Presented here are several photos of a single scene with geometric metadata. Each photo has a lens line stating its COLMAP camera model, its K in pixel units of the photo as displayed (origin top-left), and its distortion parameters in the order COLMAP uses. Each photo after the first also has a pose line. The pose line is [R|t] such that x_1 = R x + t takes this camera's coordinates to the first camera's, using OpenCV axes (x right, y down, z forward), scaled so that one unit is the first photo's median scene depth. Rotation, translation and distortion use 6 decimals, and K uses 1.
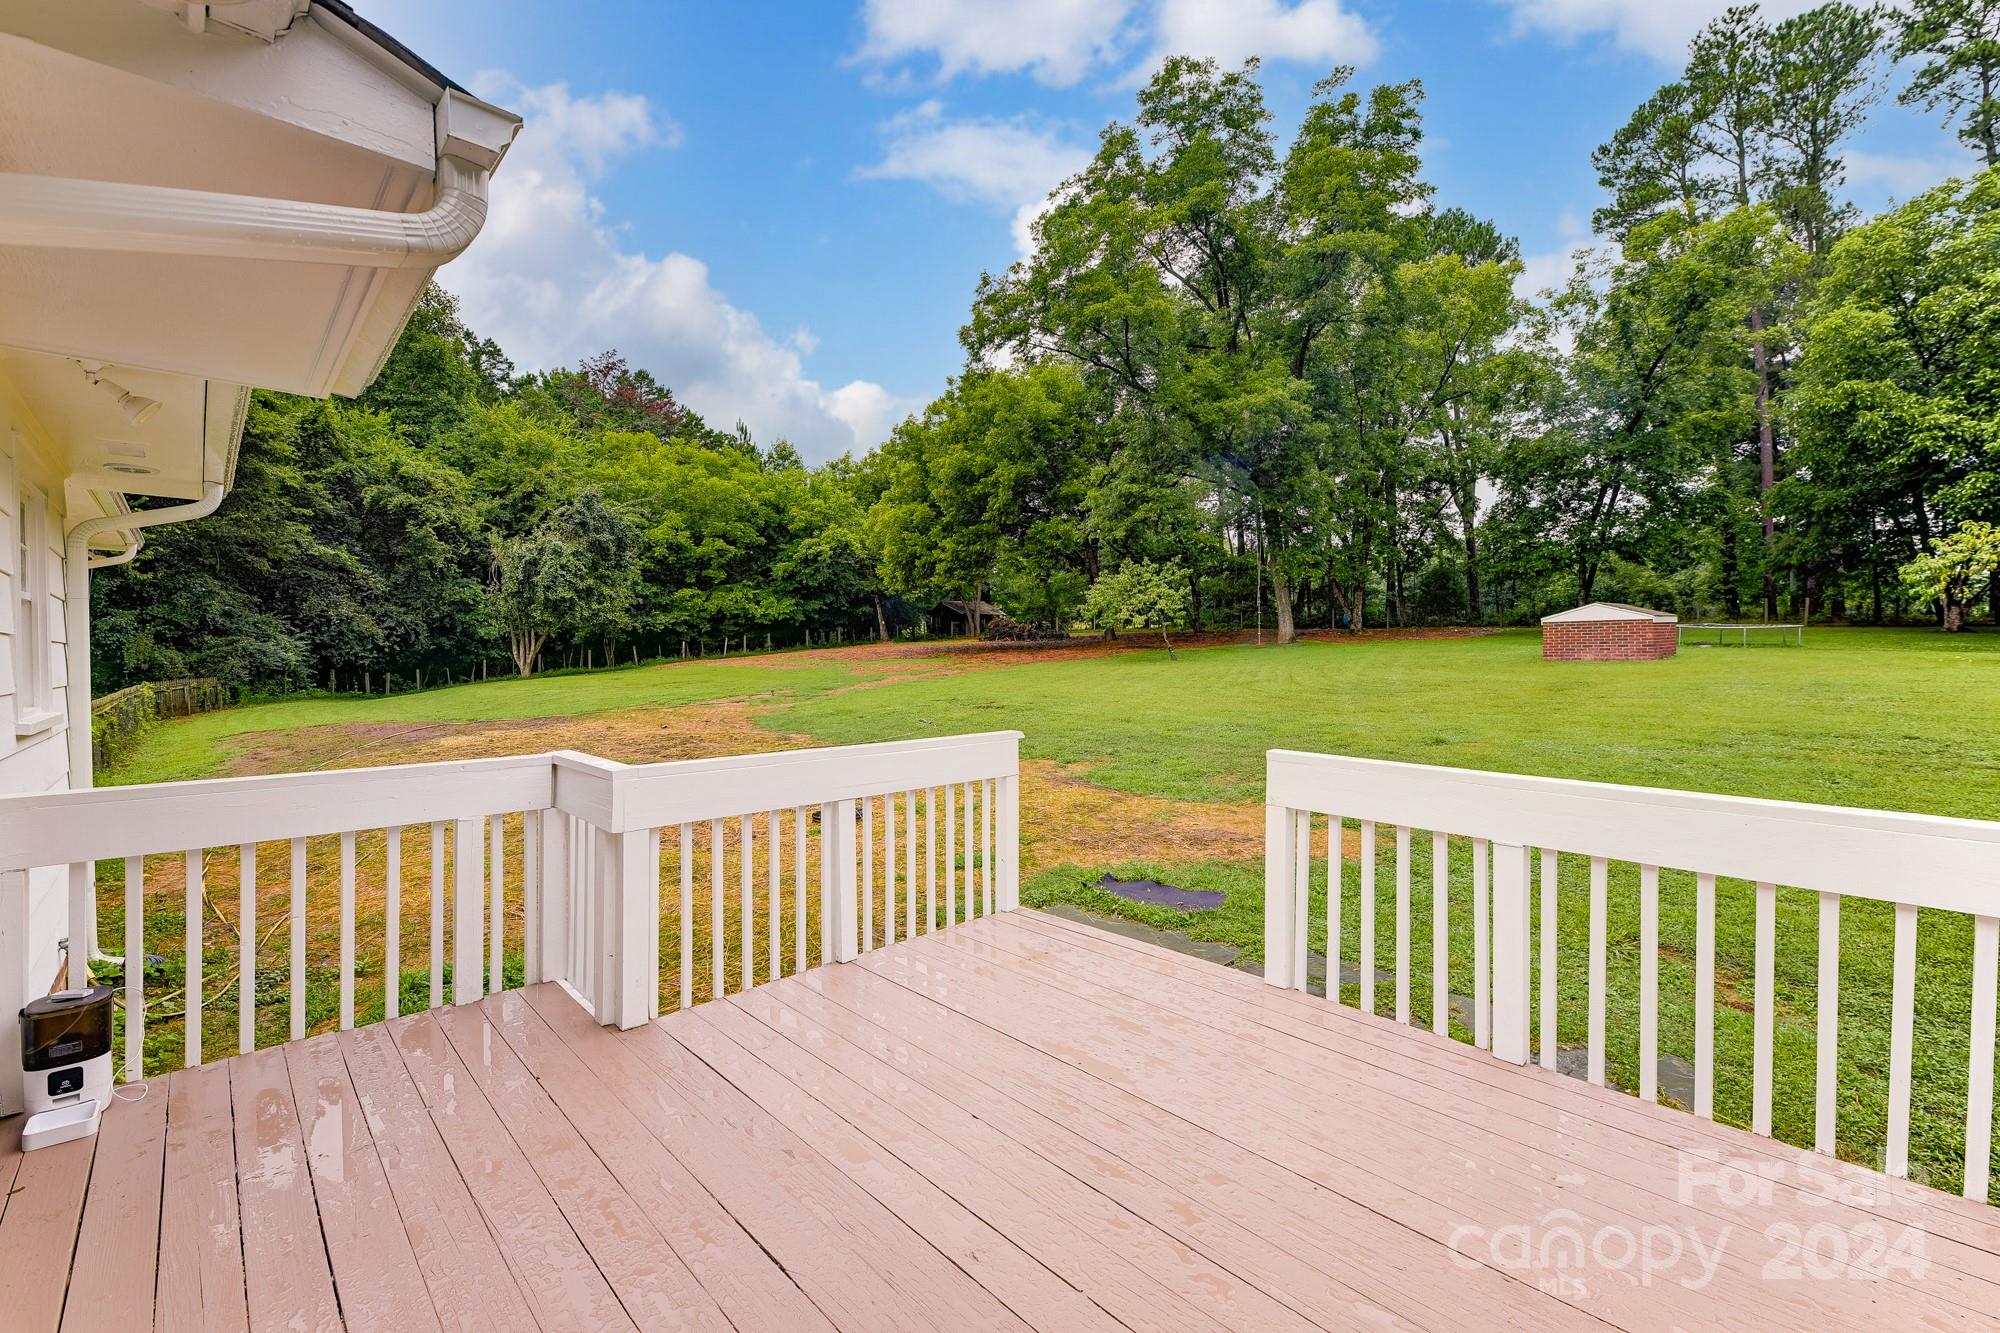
lens RADIAL K [[829.6, 0, 994.6], [0, 829.6, 645.2], [0, 0, 1]] dist [0.014530, -0.010171]
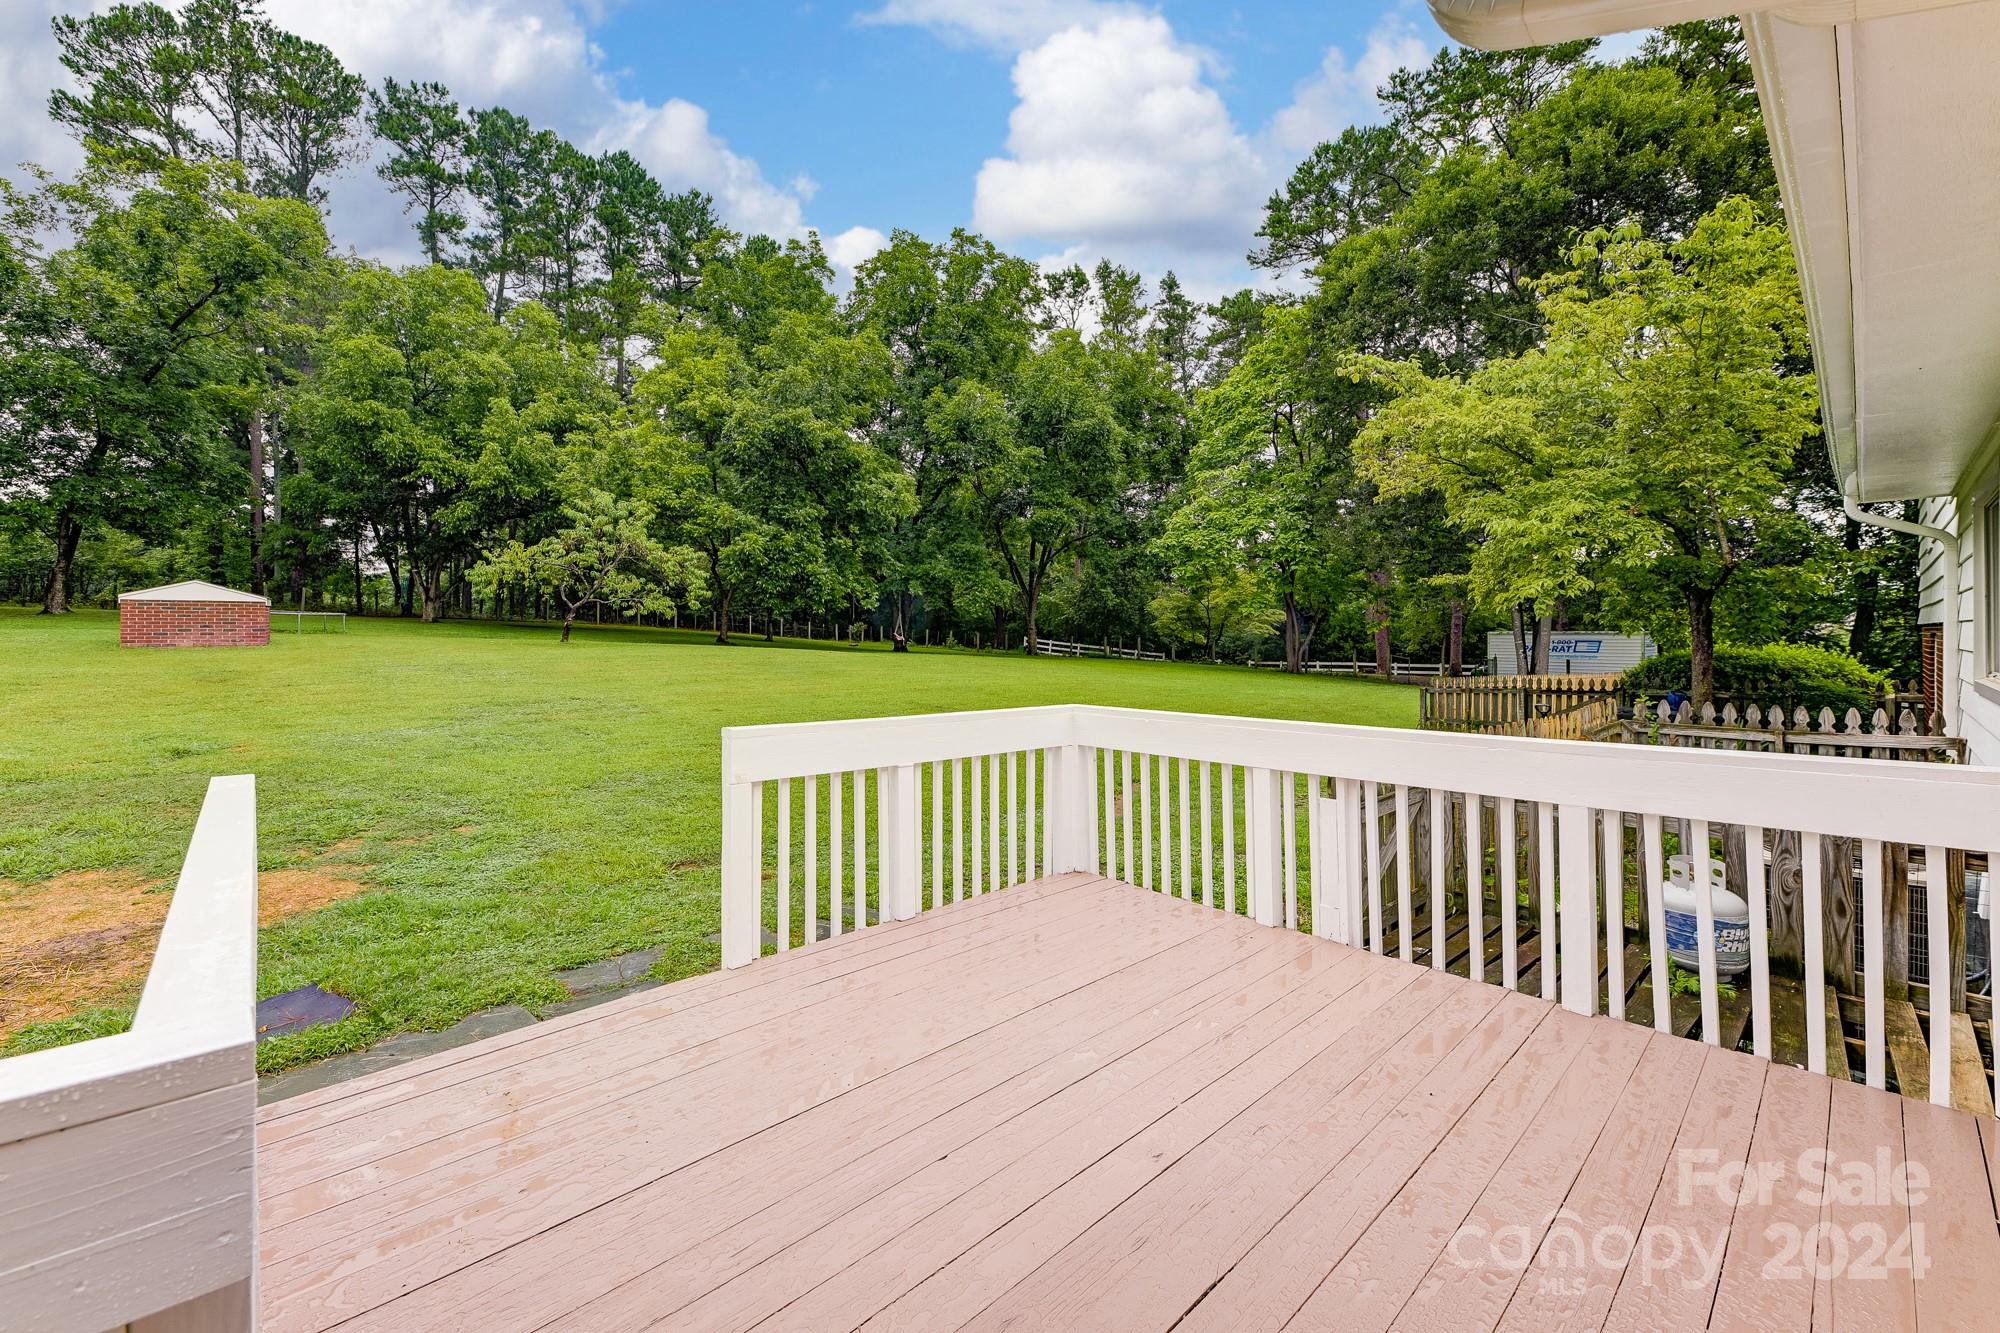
lens RADIAL K [[833.9, 0, 1002.5], [0, 833.9, 636.0], [0, 0, 1]] dist [0.010222, -0.009047]
pose [[0.002034, 0.006751, 0.999975, -0.119983], [-0.010589, 0.999921, -0.006729, 0.004110], [-0.999942, -0.010575, 0.002105, 0.128809]]
